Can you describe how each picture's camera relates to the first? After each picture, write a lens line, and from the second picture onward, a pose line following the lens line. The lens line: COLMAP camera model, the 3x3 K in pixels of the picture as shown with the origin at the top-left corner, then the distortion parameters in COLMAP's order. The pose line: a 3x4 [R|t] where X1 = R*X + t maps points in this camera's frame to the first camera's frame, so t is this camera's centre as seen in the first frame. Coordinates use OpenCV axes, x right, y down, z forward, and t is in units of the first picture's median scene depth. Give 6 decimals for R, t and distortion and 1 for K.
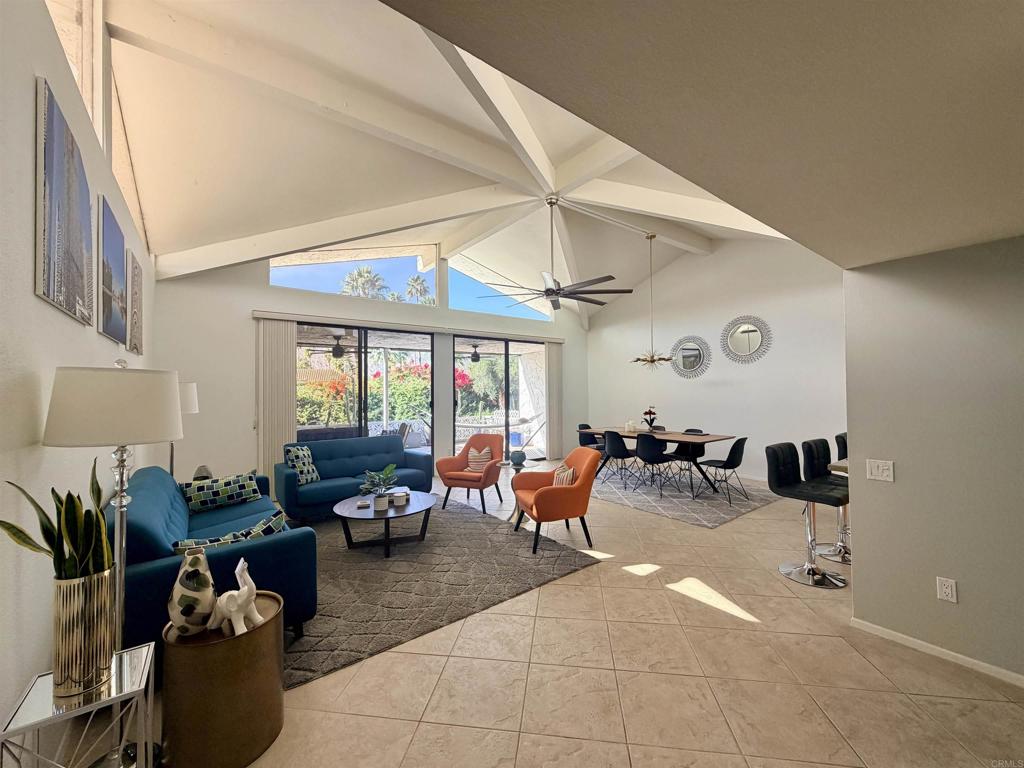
lens RADIAL K [[409.2, 0, 513.6], [0, 409.2, 383.6], [0, 0, 1]] dist [-0.001802, 0.000433]
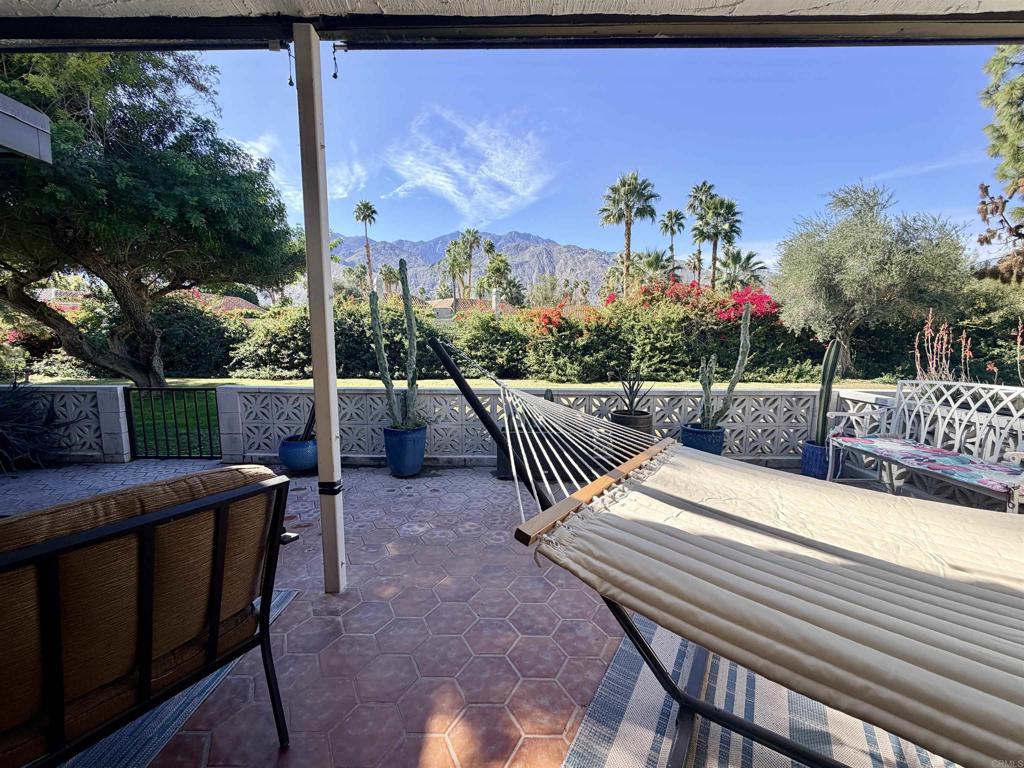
lens RADIAL K [[409.2, 0, 508.6], [0, 409.2, 383.9], [0, 0, 1]] dist [-0.001802, 0.000433]
pose [[0.787047, 0.091257, -0.610105, -0.164849], [-0.001761, 0.989326, 0.145707, 0.068059], [0.616890, -0.113605, 0.778807, 1.318307]]
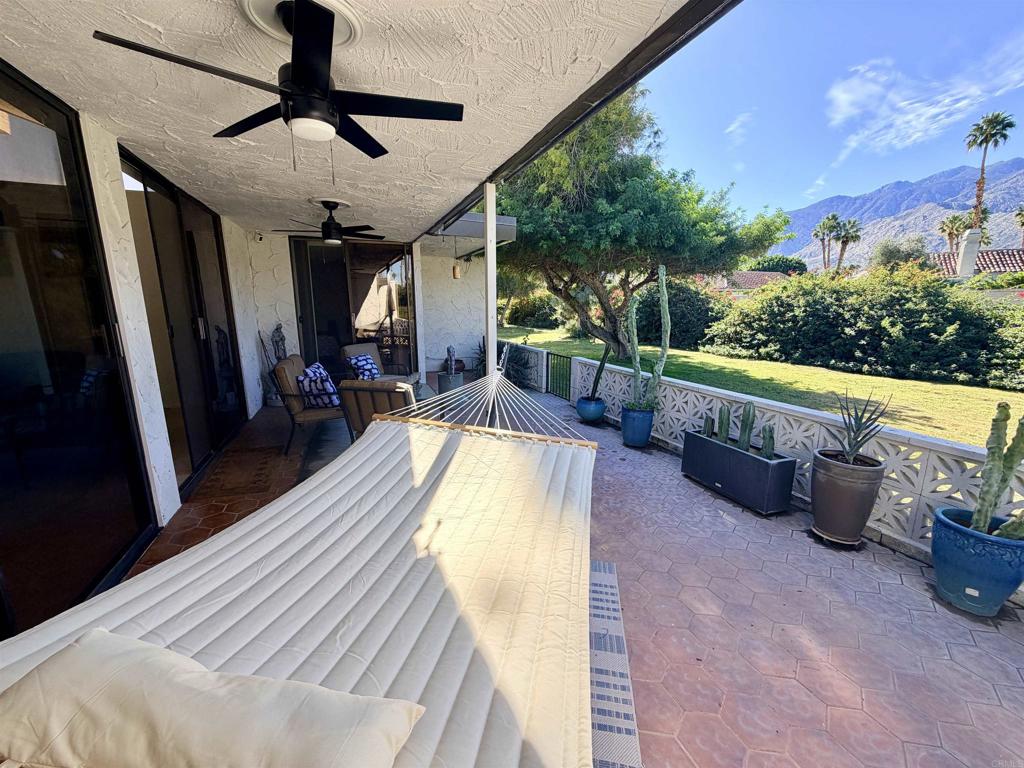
lens RADIAL K [[409.2, 0, 507.4], [0, 409.2, 383.9], [0, 0, 1]] dist [-0.001802, 0.000433]
pose [[-0.277833, 0.193406, -0.940959, 0.097684], [0.022147, 0.980552, 0.195005, 0.031575], [0.960374, 0.033340, -0.276713, 1.663113]]
